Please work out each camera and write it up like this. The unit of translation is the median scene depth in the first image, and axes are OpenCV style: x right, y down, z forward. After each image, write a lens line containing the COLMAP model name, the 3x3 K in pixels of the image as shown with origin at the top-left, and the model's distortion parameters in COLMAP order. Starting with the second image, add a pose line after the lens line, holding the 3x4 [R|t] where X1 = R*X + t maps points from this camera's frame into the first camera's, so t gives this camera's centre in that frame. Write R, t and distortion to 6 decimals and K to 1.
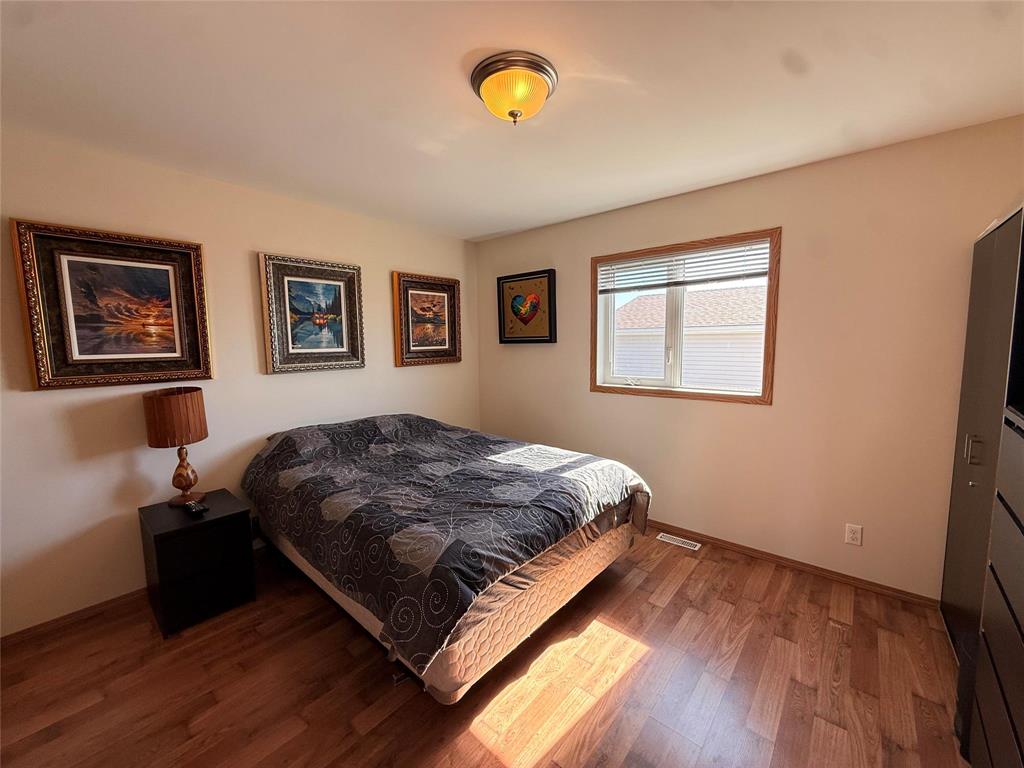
lens RADIAL K [[408.7, 0, 510.0], [0, 408.7, 382.9], [0, 0, 1]] dist [-0.000192, 0.000070]
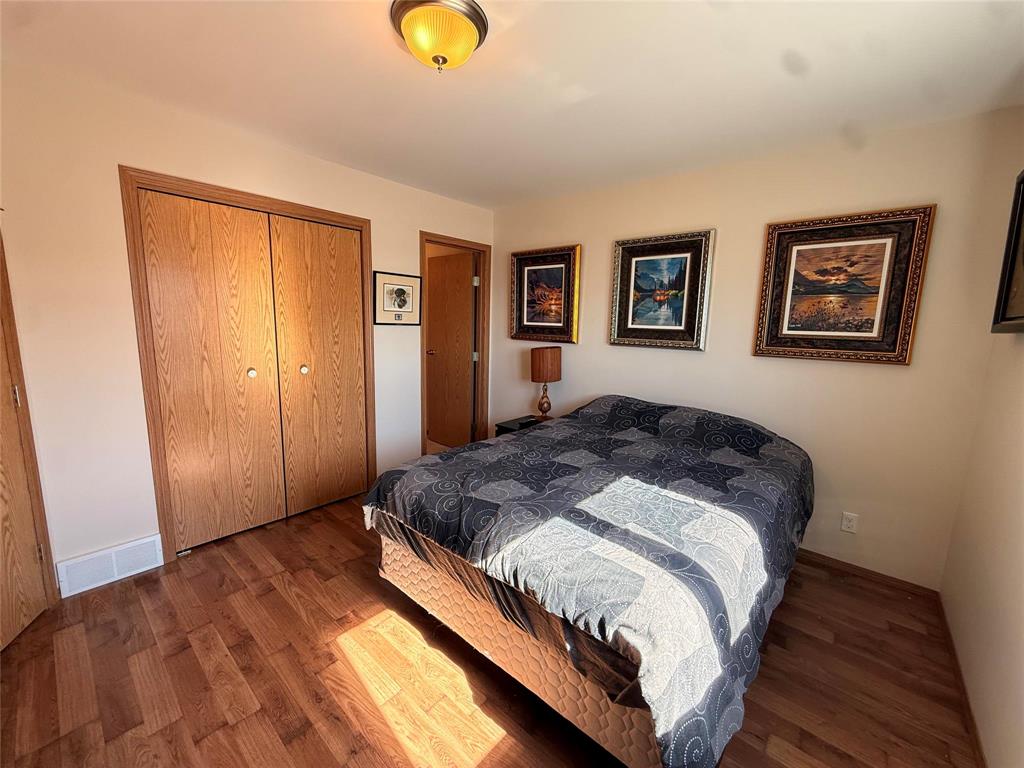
lens RADIAL K [[408.7, 0, 510.5], [0, 408.7, 379.7], [0, 0, 1]] dist [-0.000192, 0.000070]
pose [[0.001253, 0.158255, -0.987398, 0.576614], [-0.129020, 0.979171, 0.156772, -0.068595], [0.991641, 0.127197, 0.021645, 0.681601]]
